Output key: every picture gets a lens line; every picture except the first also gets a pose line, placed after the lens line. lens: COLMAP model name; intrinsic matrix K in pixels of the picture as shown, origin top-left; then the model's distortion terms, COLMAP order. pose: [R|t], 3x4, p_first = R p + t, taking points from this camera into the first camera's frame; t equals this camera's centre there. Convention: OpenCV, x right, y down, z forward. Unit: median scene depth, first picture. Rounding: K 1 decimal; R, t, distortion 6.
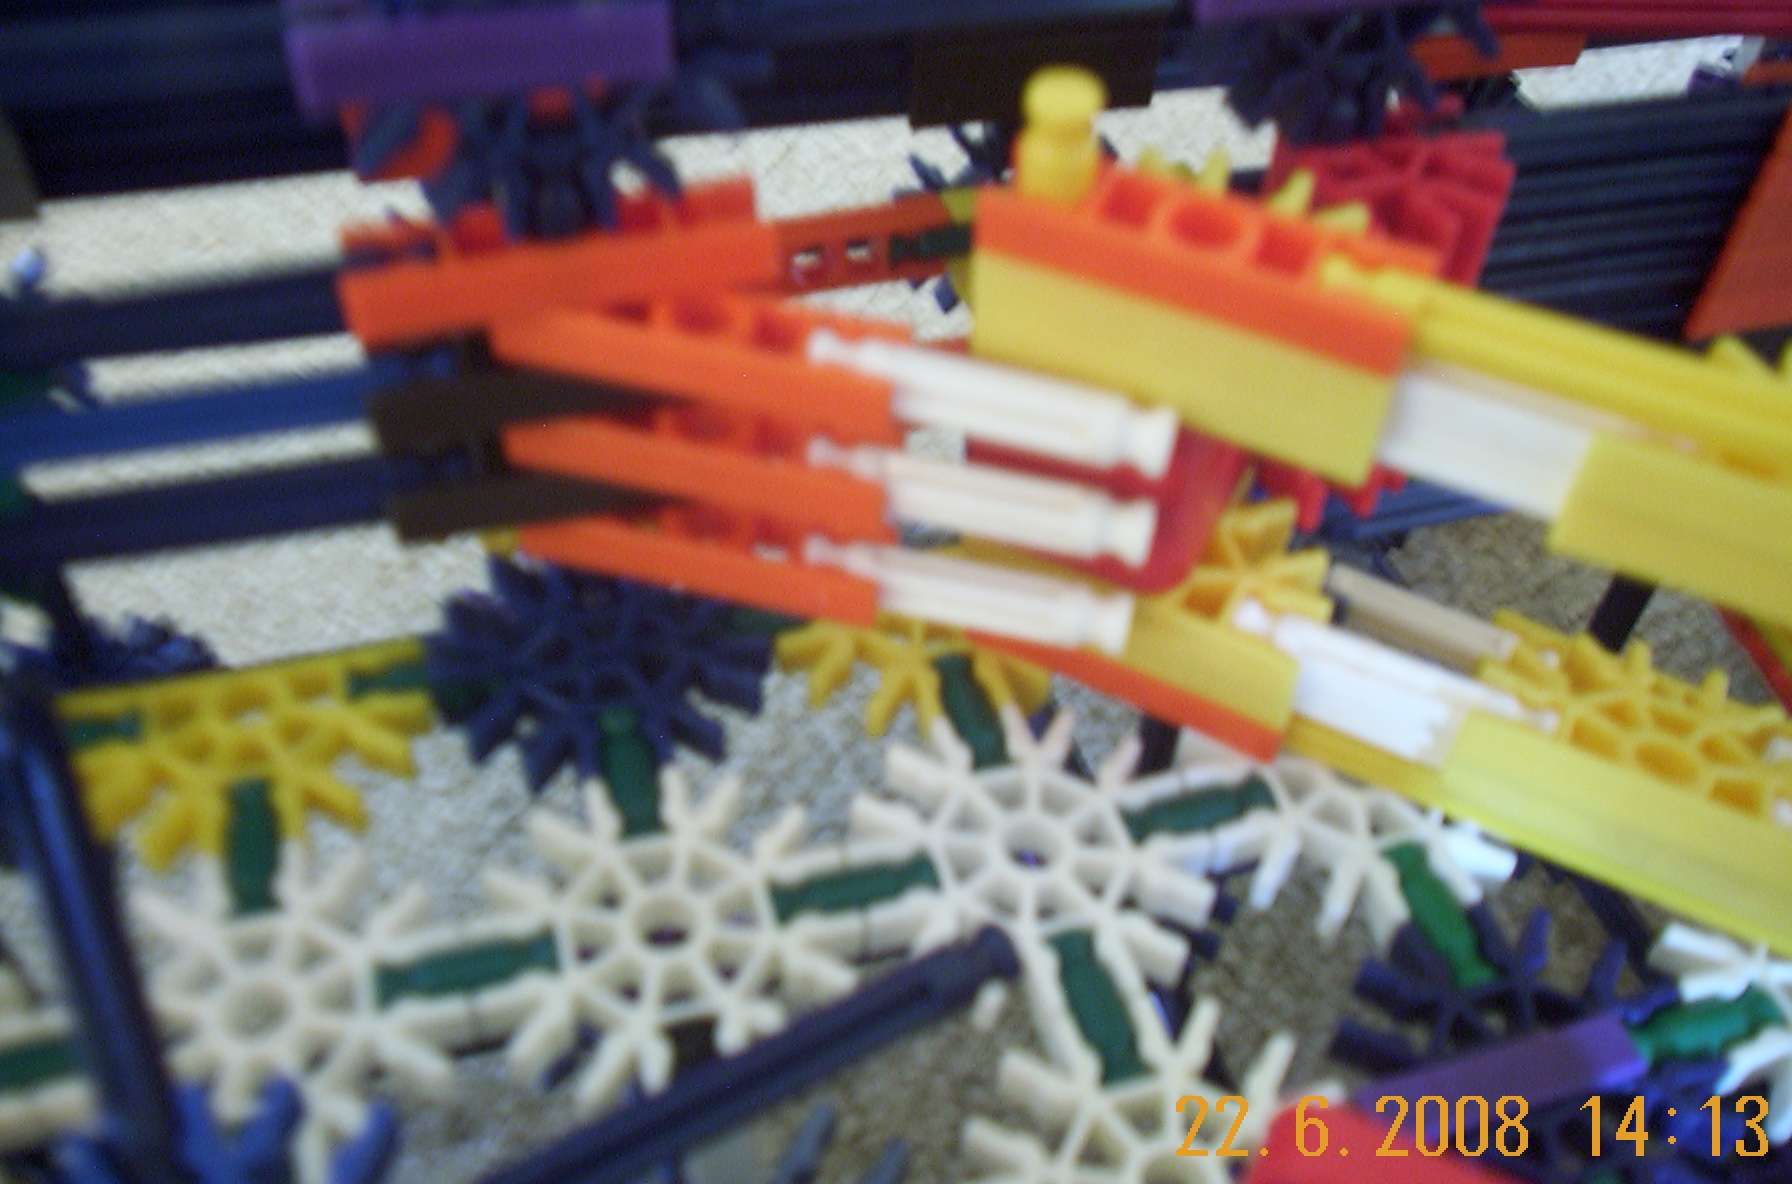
lens RADIAL K [[1614.8, 0, 946.3], [0, 1614.8, 581.7], [0, 0, 1]] dist [-0.067029, 0.050665]
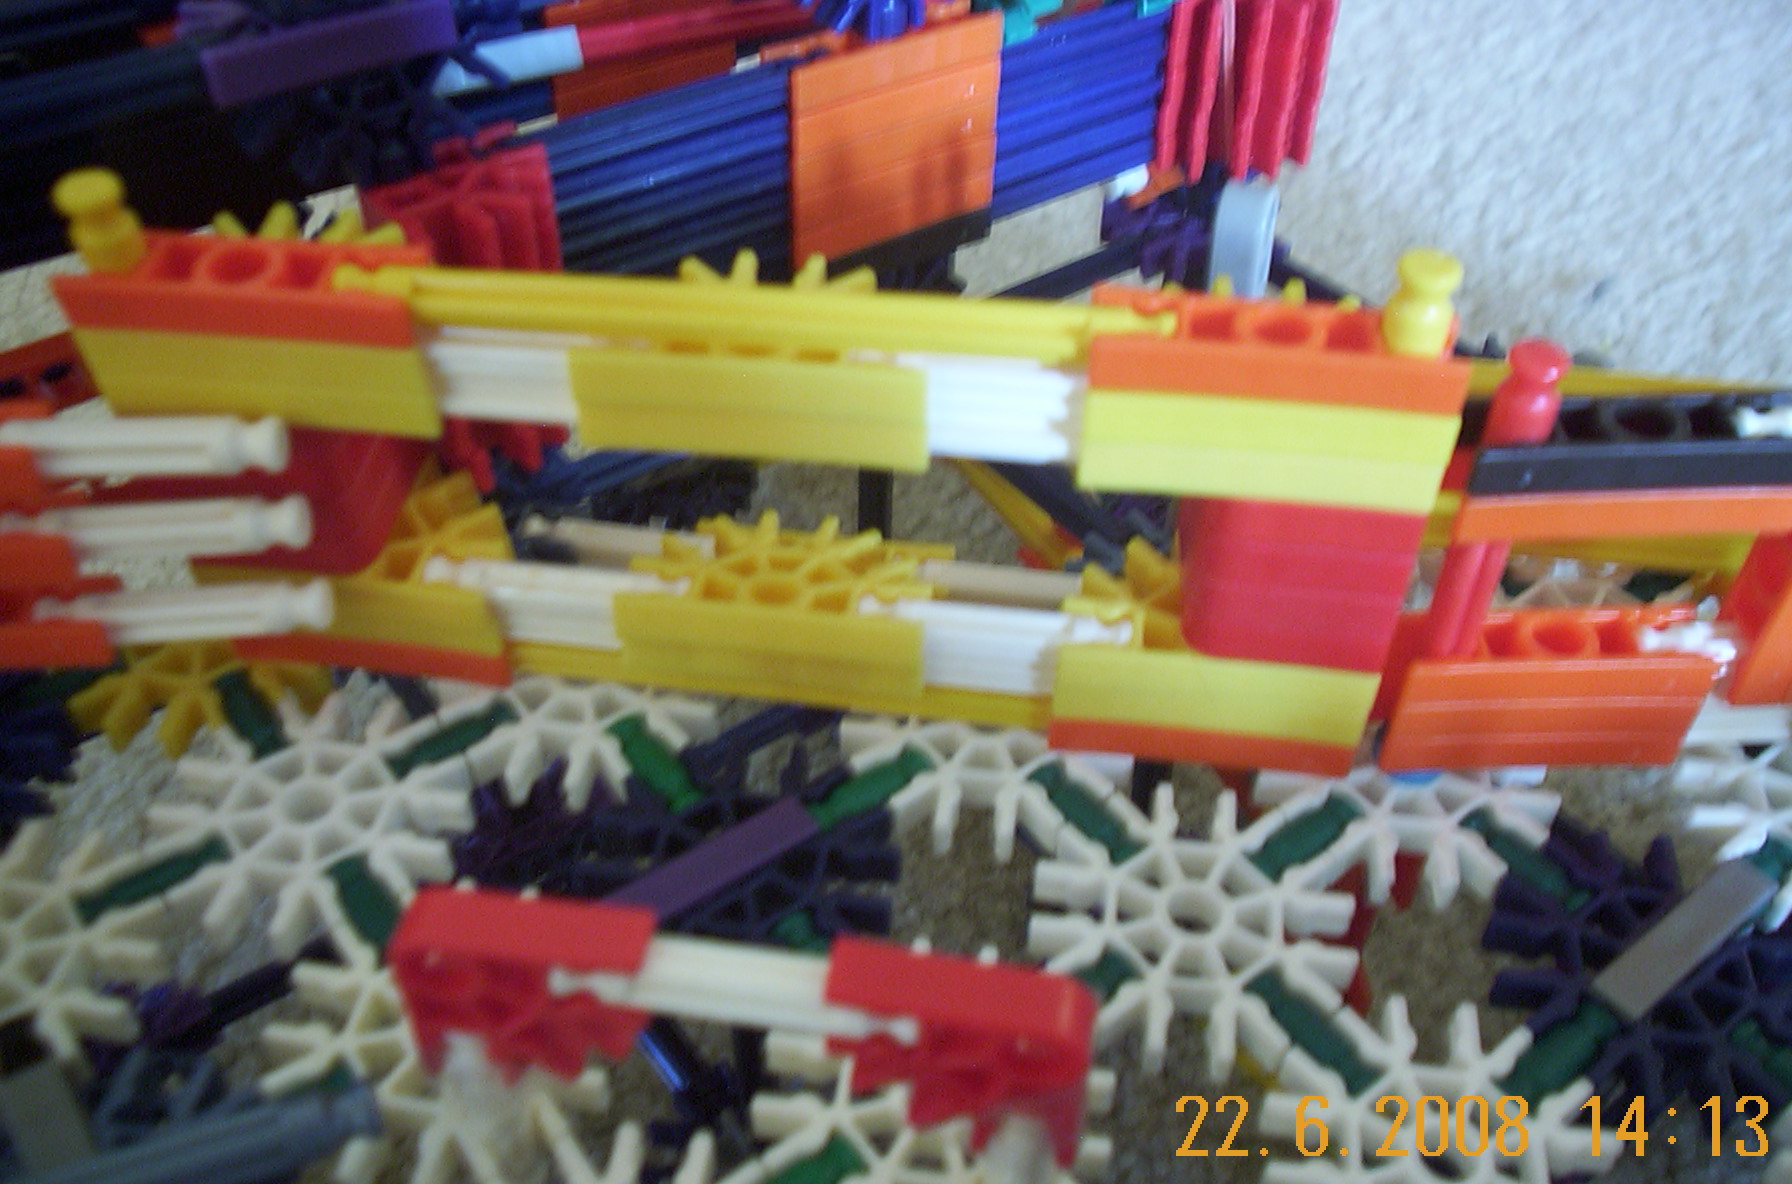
lens RADIAL K [[1614.8, 0, 946.3], [0, 1614.8, 581.7], [0, 0, 1]] dist [-0.067029, 0.050665]
pose [[0.939048, -0.255257, 0.230288, 0.263915], [0.263569, 0.964625, -0.005544, 0.136180], [-0.220726, 0.065903, 0.973107, -0.257856]]
